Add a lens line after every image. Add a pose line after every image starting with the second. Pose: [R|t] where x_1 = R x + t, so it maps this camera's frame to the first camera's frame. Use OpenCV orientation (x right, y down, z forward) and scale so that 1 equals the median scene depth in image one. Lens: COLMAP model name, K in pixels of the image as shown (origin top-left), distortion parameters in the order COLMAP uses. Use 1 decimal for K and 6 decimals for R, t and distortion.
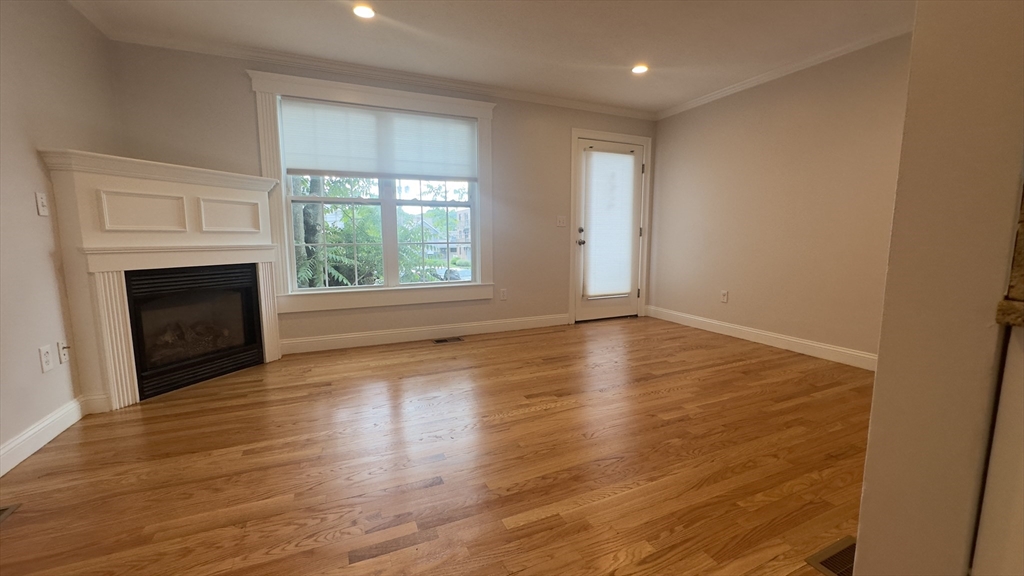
lens RADIAL K [[409.8, 0, 511.6], [0, 409.8, 283.2], [0, 0, 1]] dist [0.006485, -0.000340]
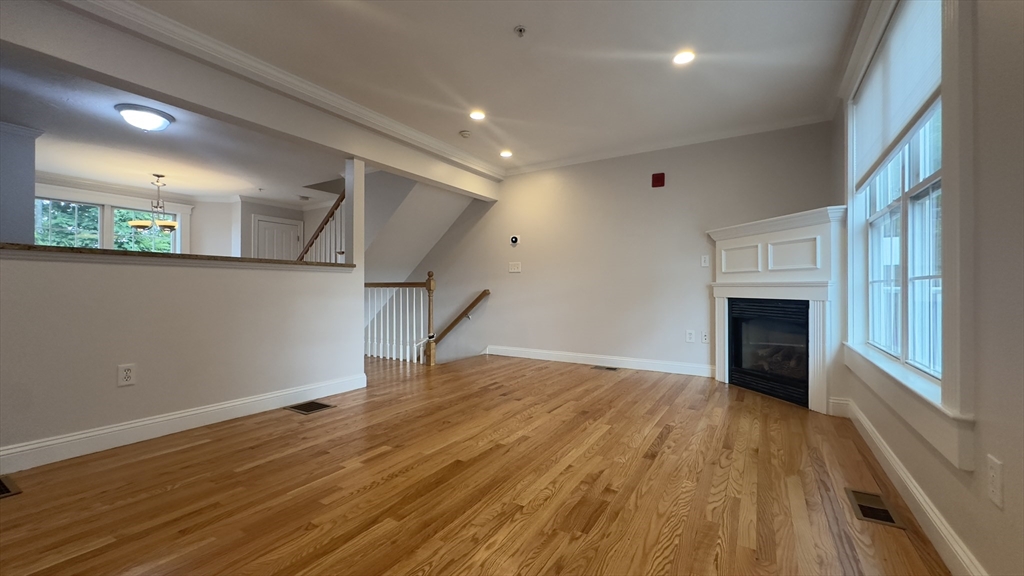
lens RADIAL K [[409.8, 0, 519.7], [0, 409.8, 291.9], [0, 0, 1]] dist [0.006485, -0.000340]
pose [[-0.819822, 0.007238, -0.572573, 0.592181], [-0.061048, 0.993117, 0.099964, -0.151804], [0.569355, 0.116907, -0.813737, 1.719801]]
